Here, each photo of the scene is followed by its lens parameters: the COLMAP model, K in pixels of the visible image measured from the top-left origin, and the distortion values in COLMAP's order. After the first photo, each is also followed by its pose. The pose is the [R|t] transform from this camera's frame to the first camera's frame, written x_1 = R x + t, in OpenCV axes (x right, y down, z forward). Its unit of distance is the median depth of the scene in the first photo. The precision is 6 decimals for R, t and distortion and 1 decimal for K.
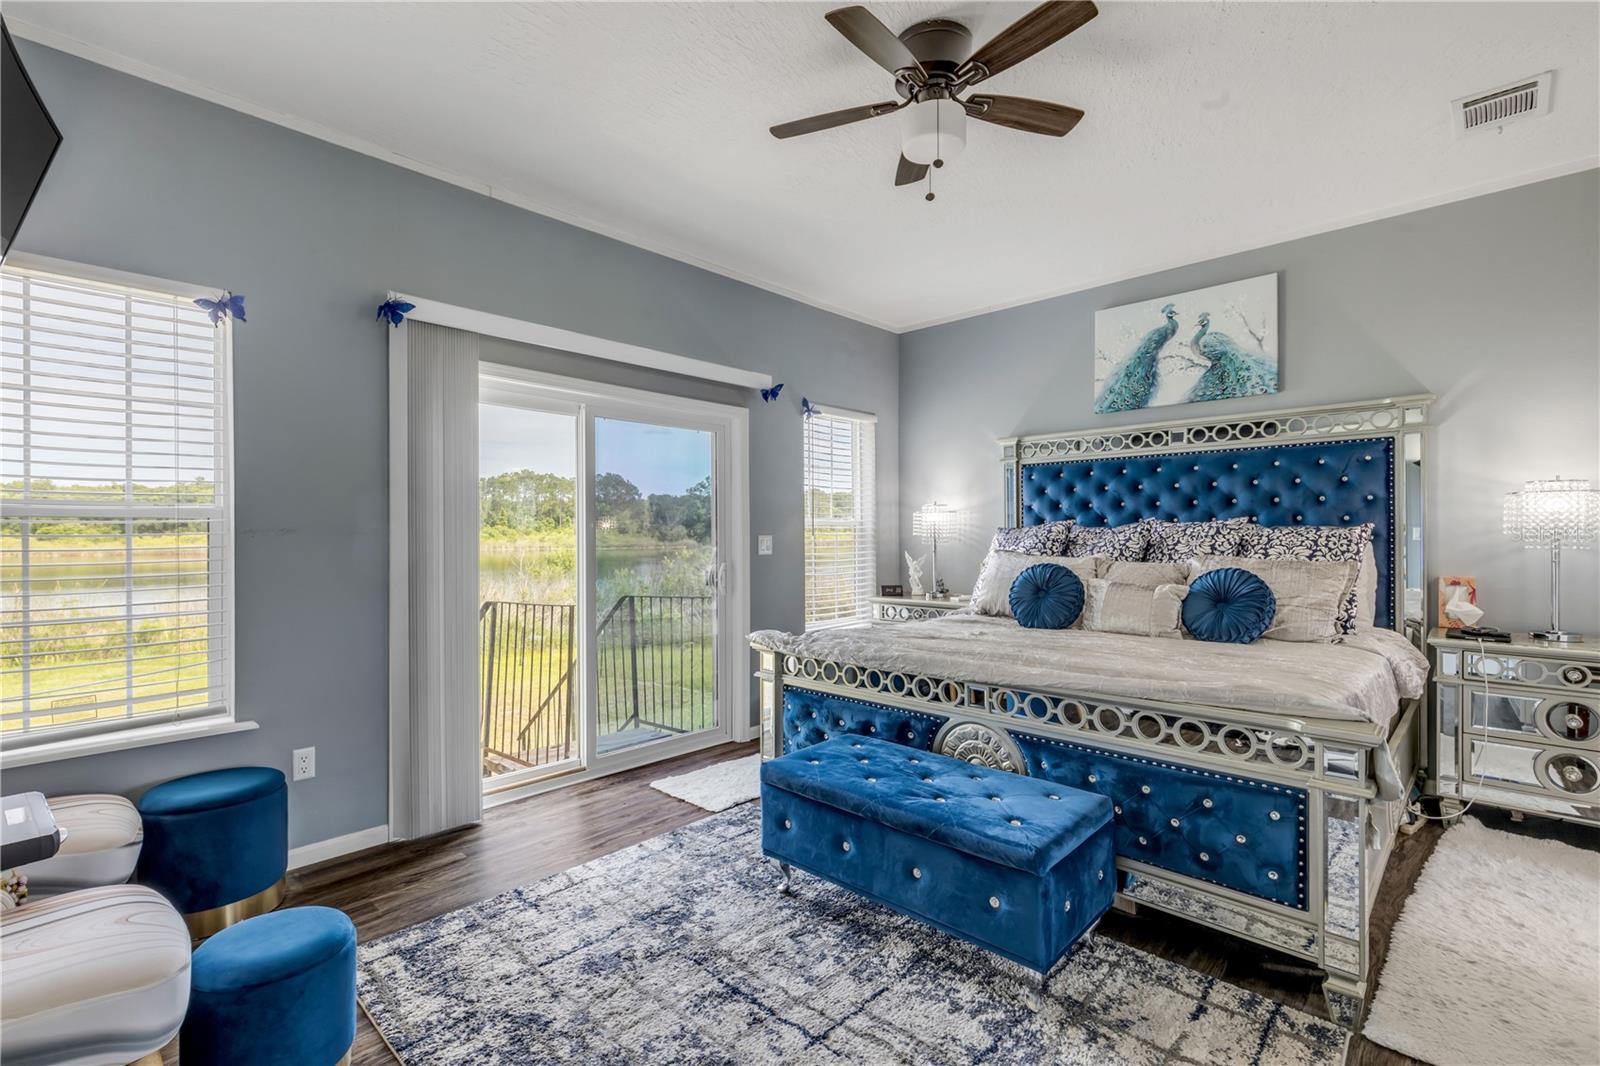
lens RADIAL K [[724.2, 0, 805.9], [0, 724.2, 534.0], [0, 0, 1]] dist [0.004616, -0.002487]
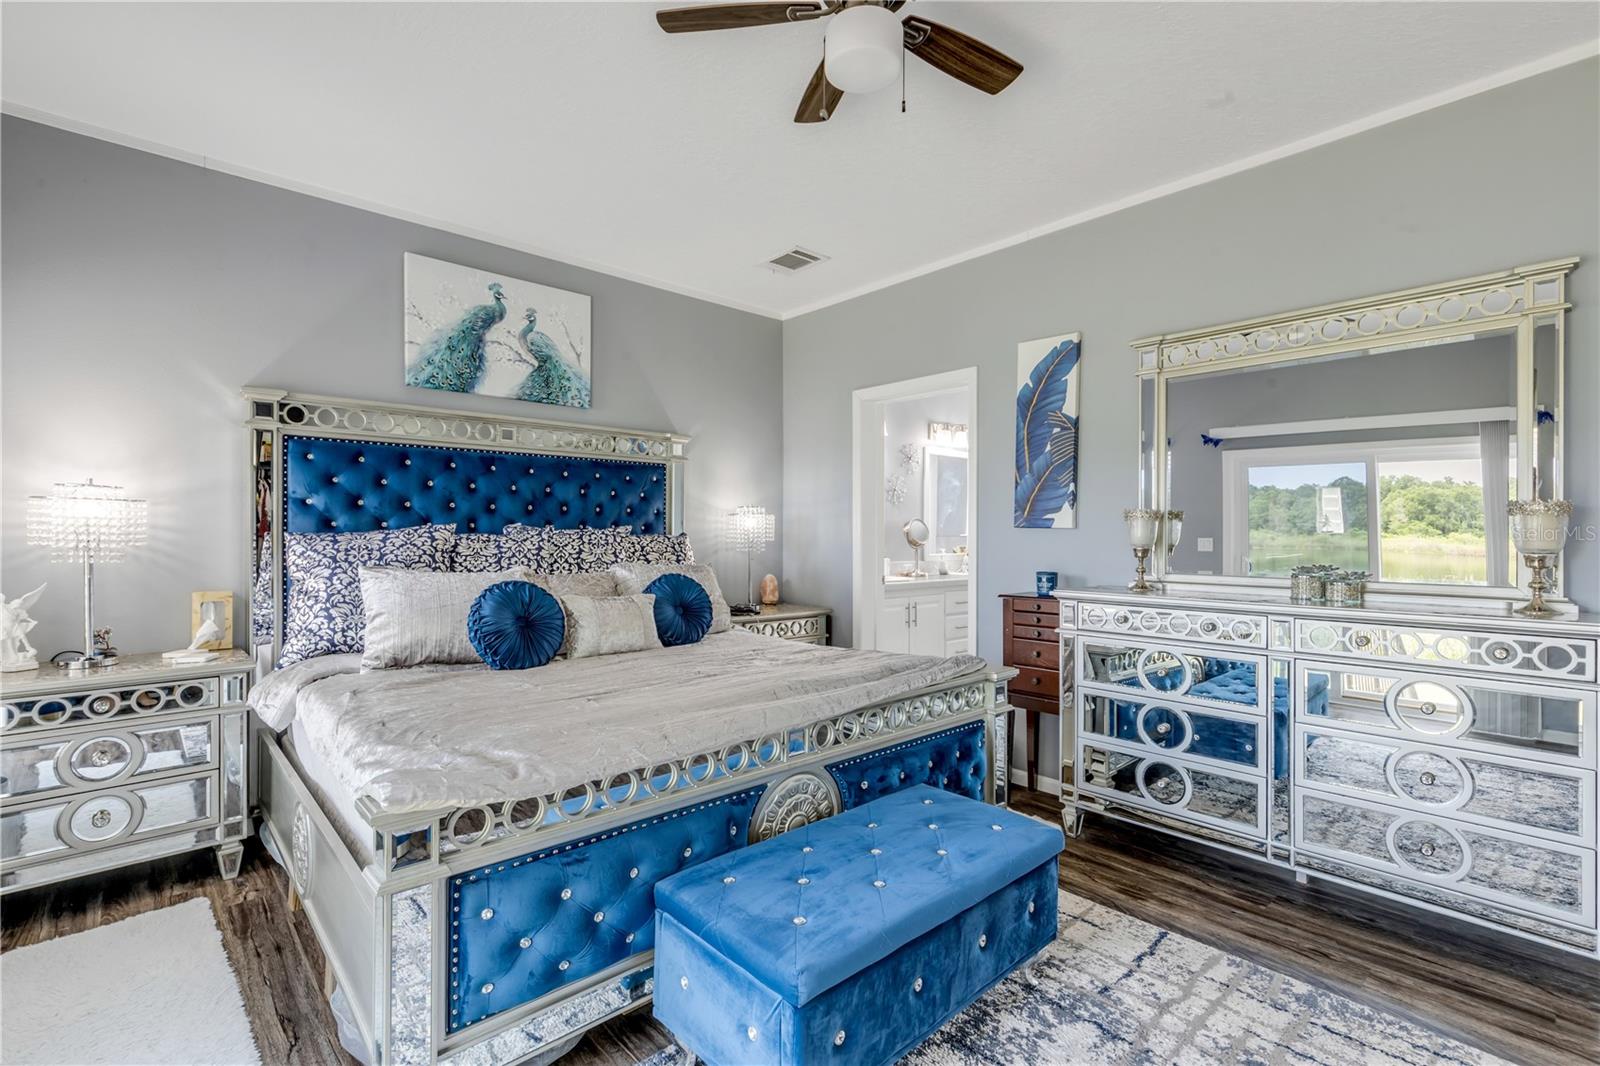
lens RADIAL K [[724.2, 0, 800.0], [0, 724.2, 527.9], [0, 0, 1]] dist [0.004616, -0.002487]
pose [[0.072393, 0.015524, 0.997255, -0.360837], [-0.001507, 0.999879, -0.015456, -0.003664], [-0.997375, -0.000384, 0.072408, 0.572009]]
